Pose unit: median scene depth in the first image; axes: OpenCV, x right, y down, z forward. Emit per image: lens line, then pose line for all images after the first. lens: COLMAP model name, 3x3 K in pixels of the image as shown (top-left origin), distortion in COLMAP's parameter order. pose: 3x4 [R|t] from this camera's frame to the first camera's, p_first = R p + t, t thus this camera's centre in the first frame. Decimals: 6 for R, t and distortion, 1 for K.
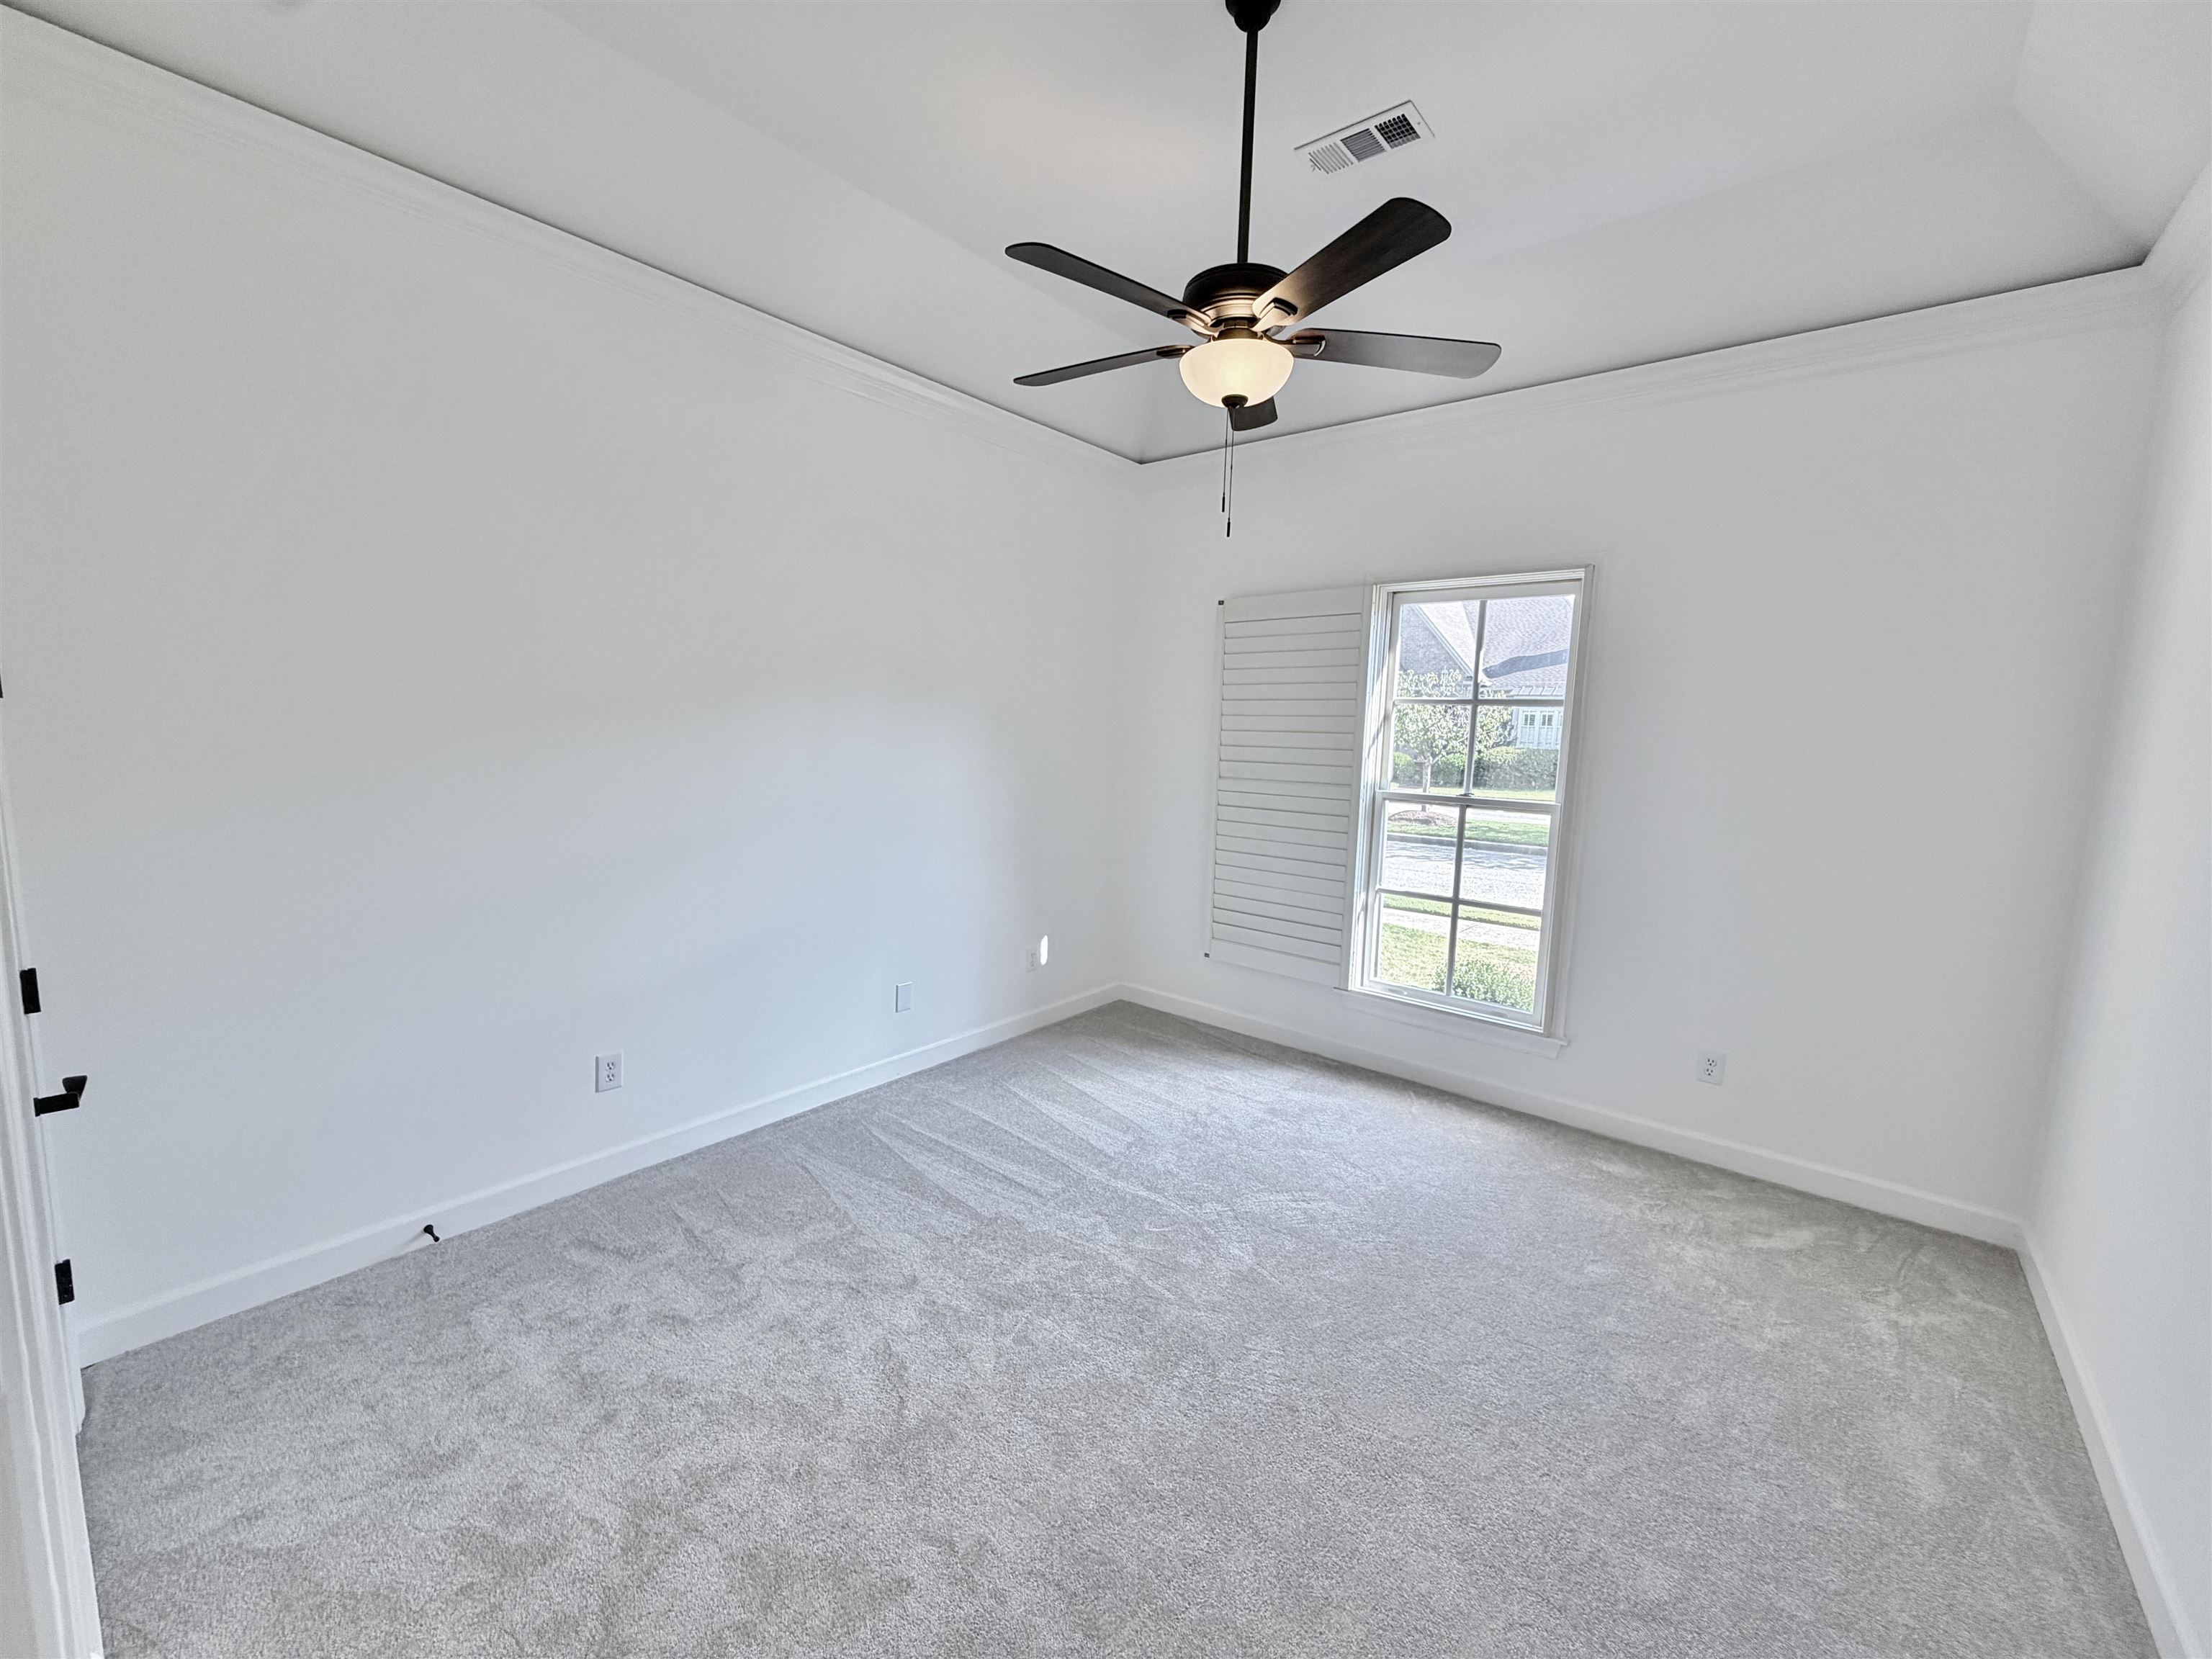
lens RADIAL K [[884.8, 0, 1106.0], [0, 884.8, 830.5], [0, 0, 1]] dist [-0.001485, 0.000912]
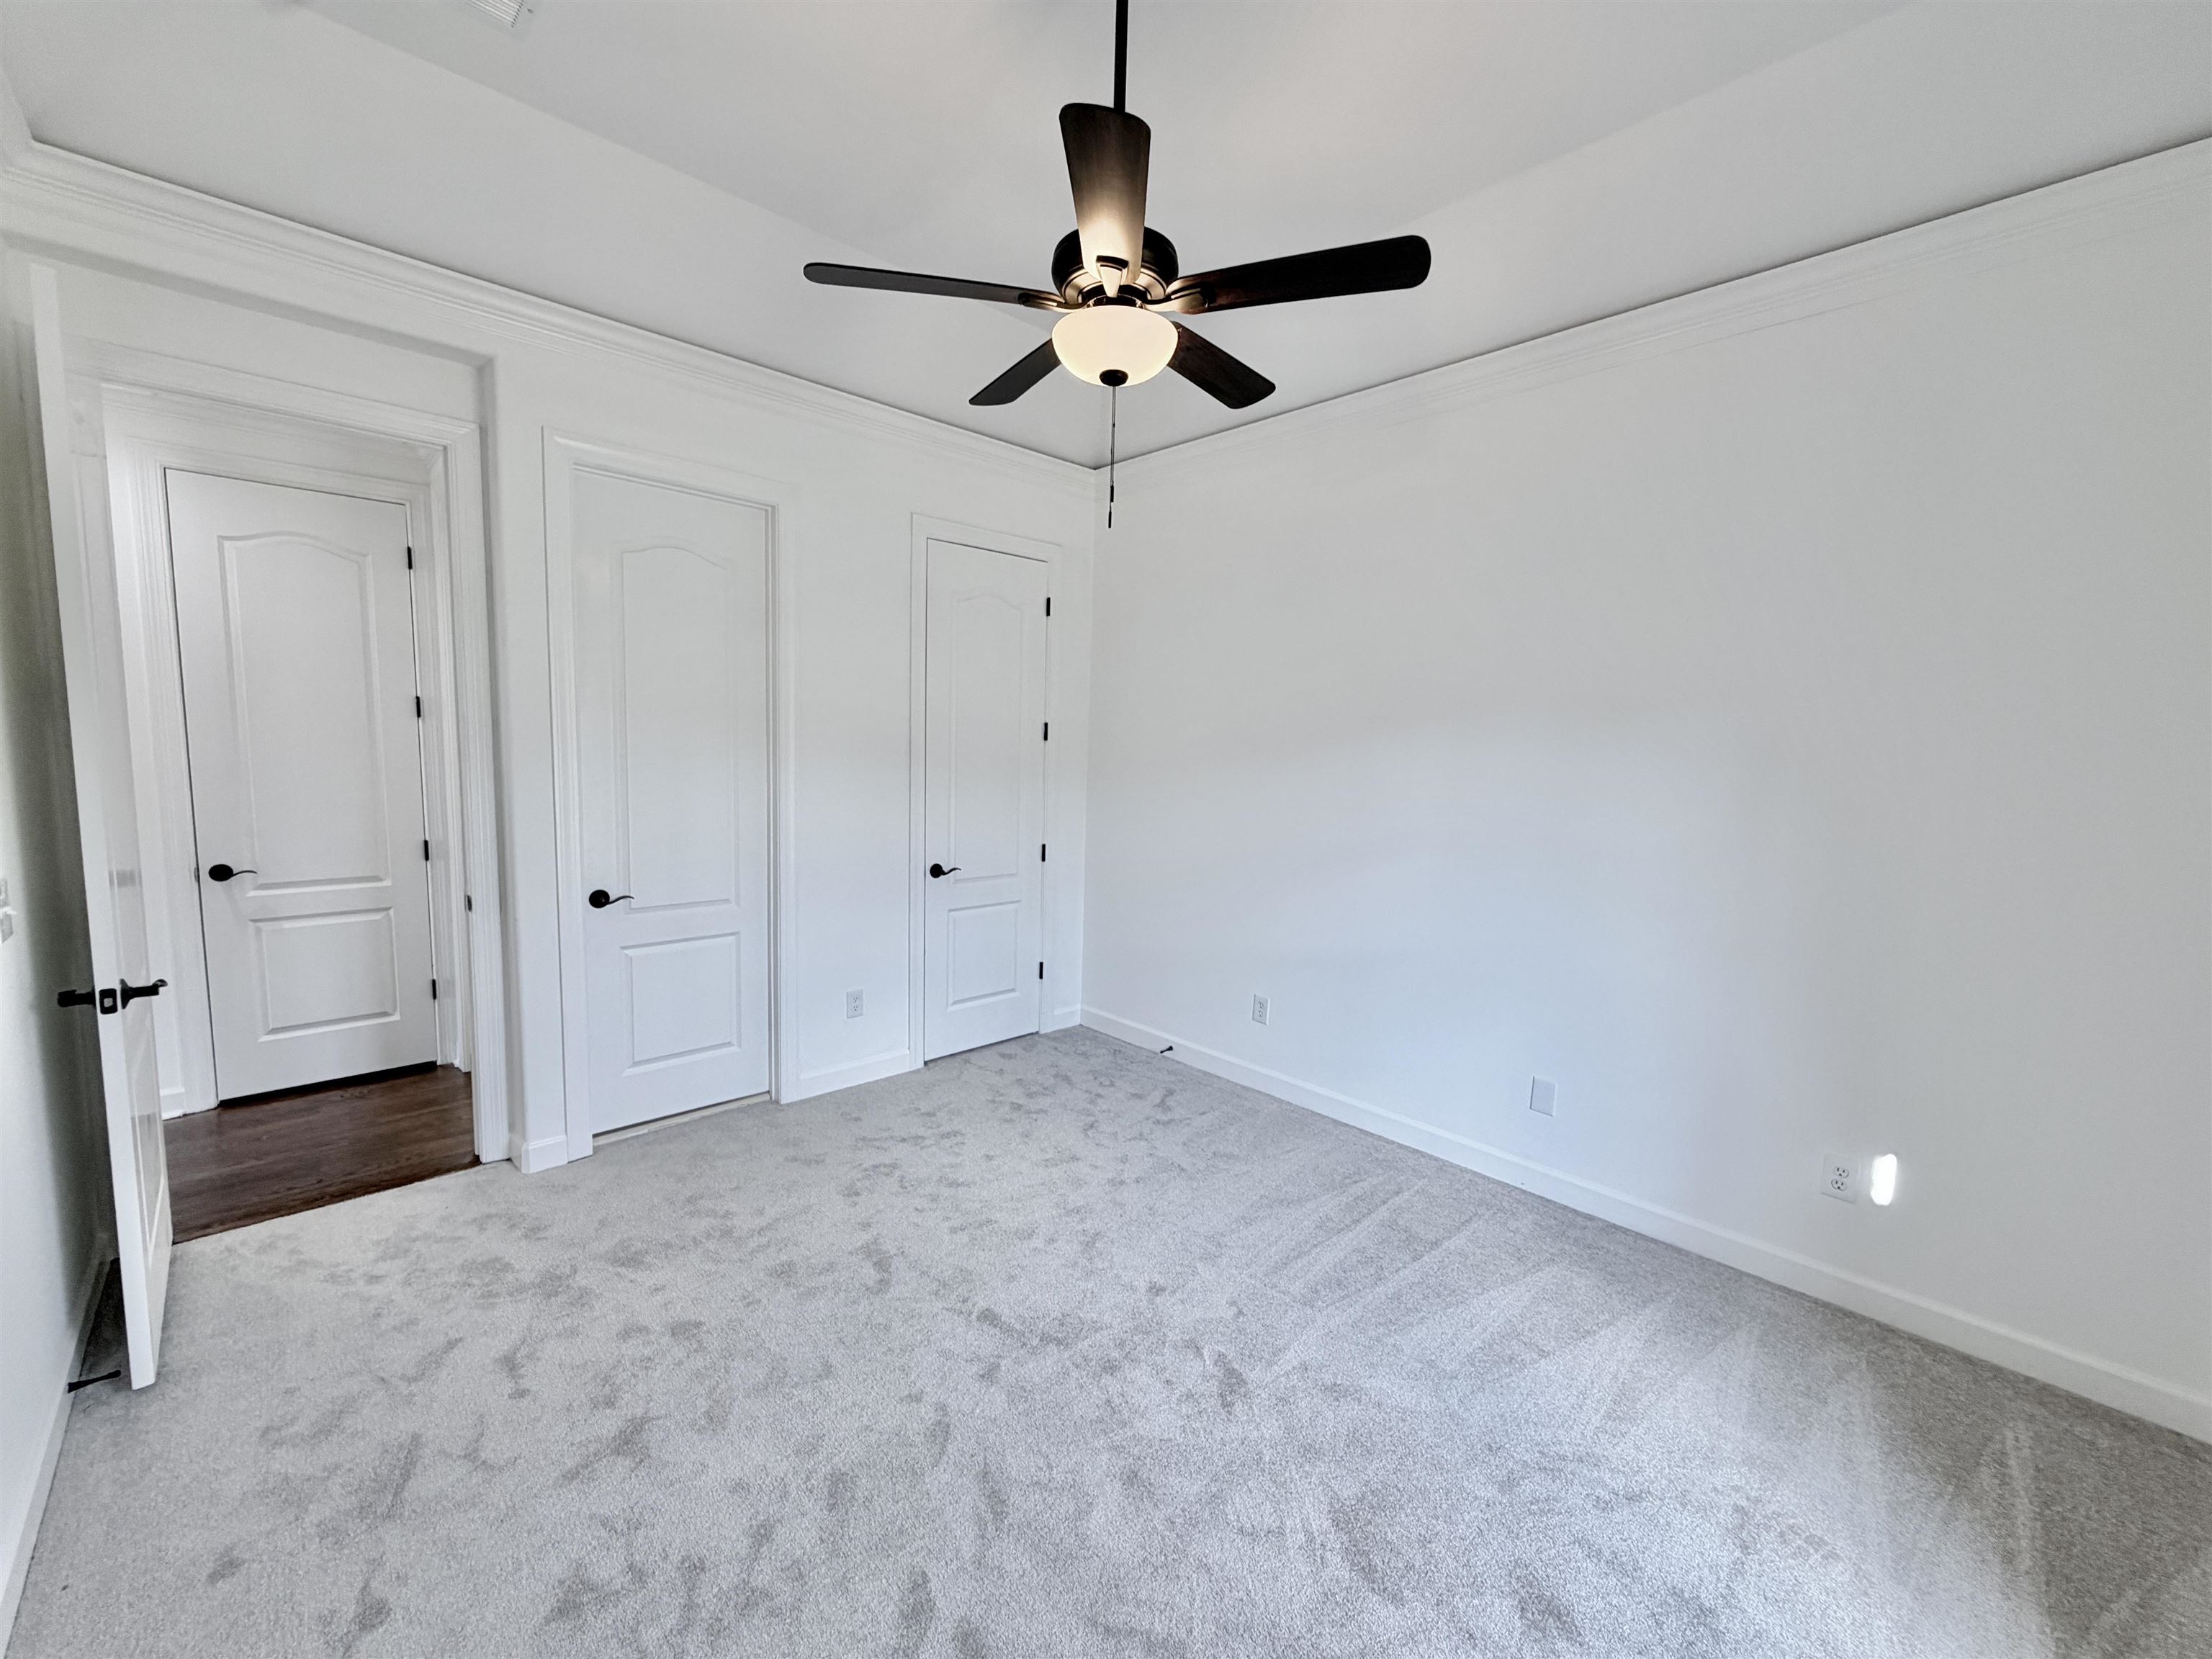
lens RADIAL K [[884.8, 0, 1103.8], [0, 884.8, 832.5], [0, 0, 1]] dist [-0.001485, 0.000912]
pose [[-0.120511, 0.067771, -0.990396, 0.638621], [-0.151985, 0.984646, 0.085871, -0.060684], [0.981009, 0.160873, -0.108360, 0.691466]]
